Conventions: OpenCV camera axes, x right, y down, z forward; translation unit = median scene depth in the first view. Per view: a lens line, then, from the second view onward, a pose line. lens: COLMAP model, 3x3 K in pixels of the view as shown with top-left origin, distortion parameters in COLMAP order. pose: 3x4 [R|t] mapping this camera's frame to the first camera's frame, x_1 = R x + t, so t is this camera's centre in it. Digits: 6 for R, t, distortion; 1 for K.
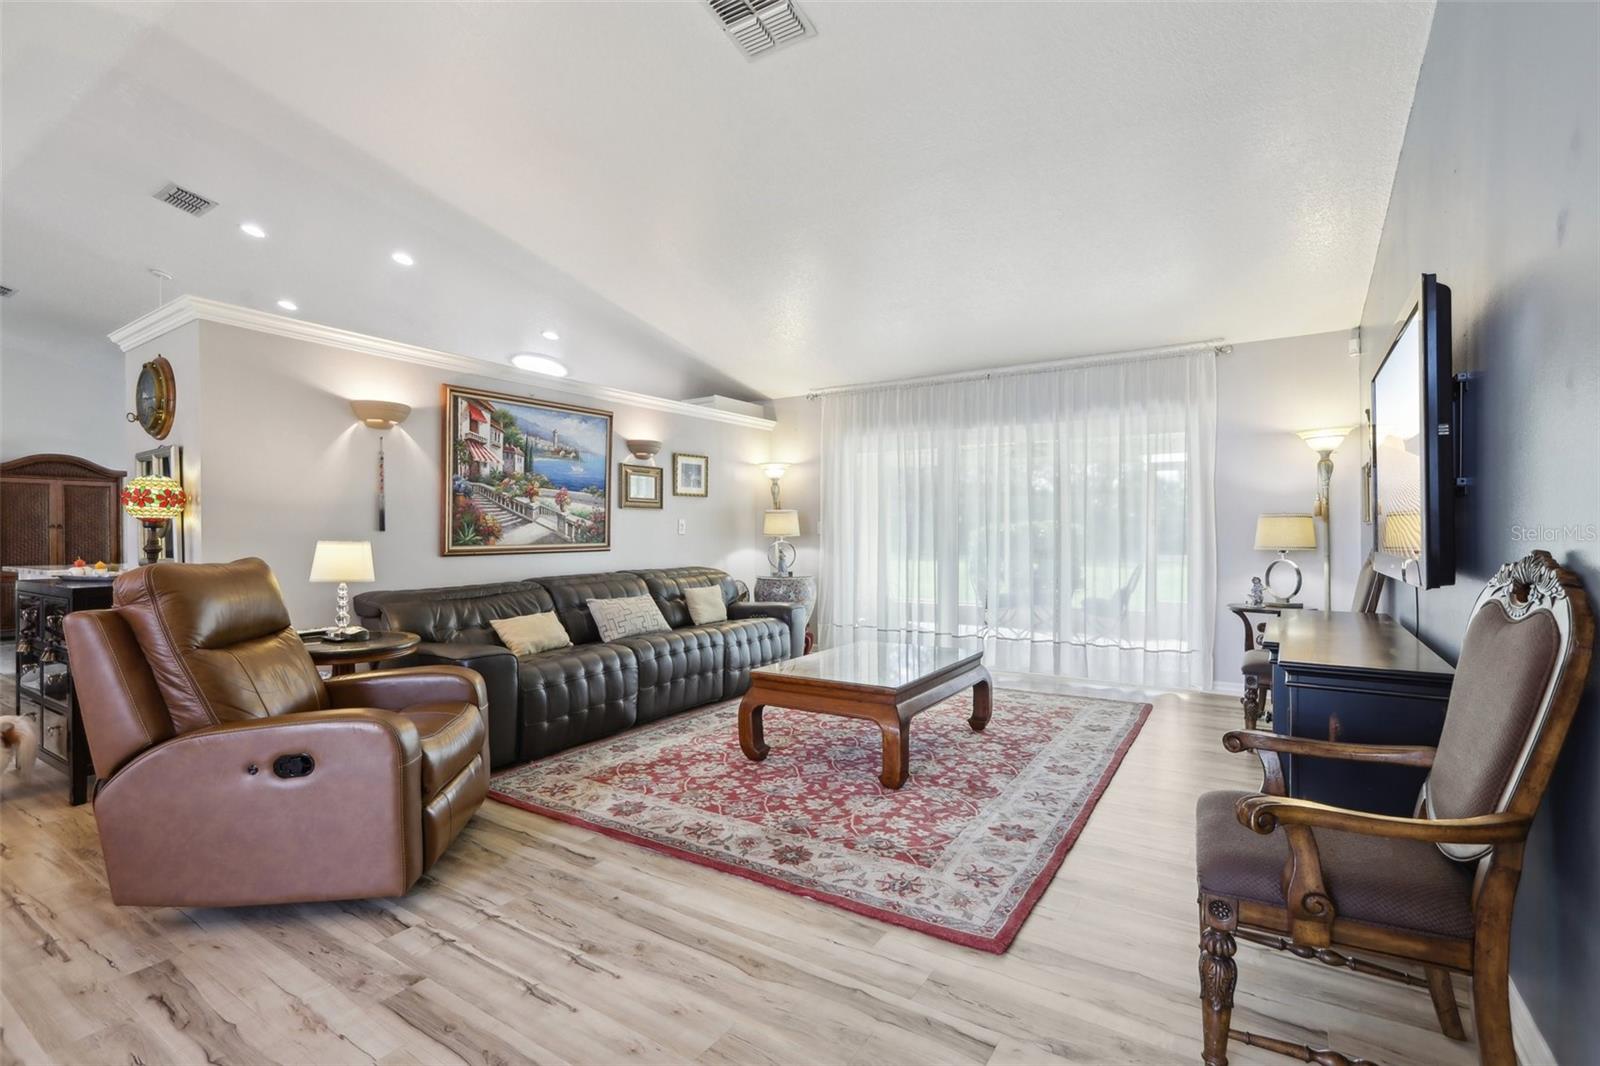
lens RADIAL K [[736.6, 0, 794.8], [0, 736.6, 531.7], [0, 0, 1]] dist [-0.048583, 0.028215]
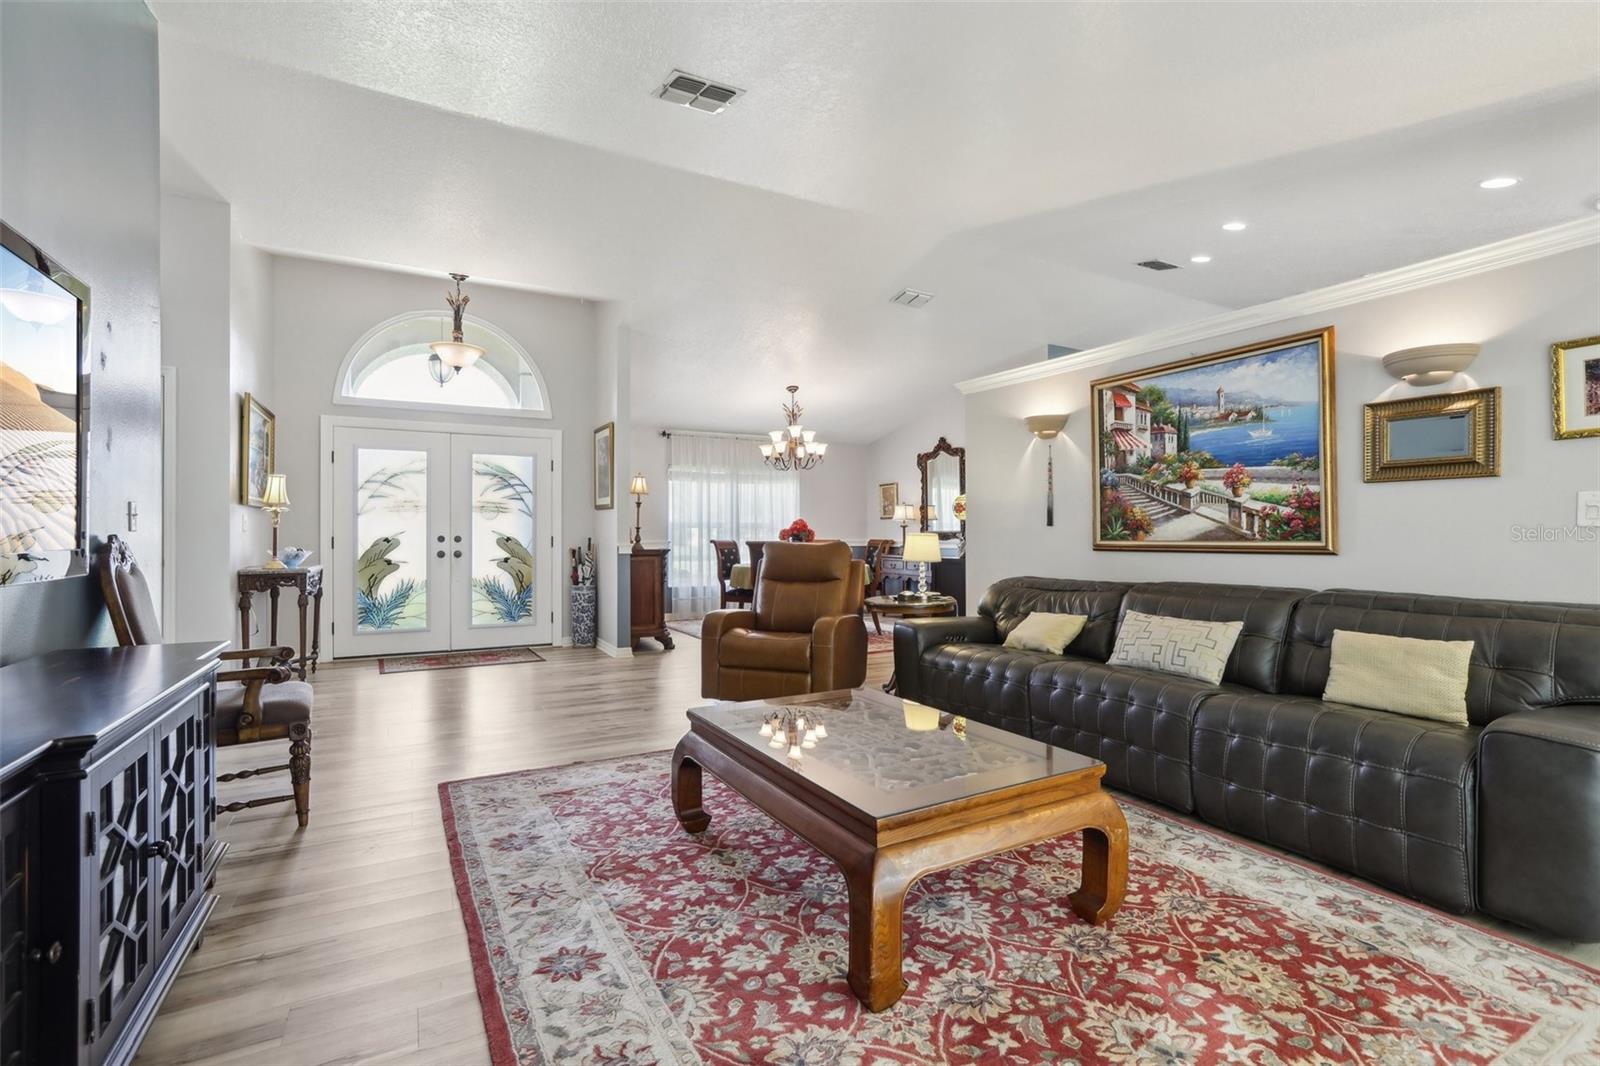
lens RADIAL K [[730.6, 0, 804.4], [0, 730.6, 533.7], [0, 0, 1]] dist [-0.049072, 0.026310]
pose [[-0.462393, 0.001207, -0.886674, 0.564839], [0.002000, 0.999998, 0.000318, 0.008840], [0.886673, -0.001626, -0.462394, 1.045189]]
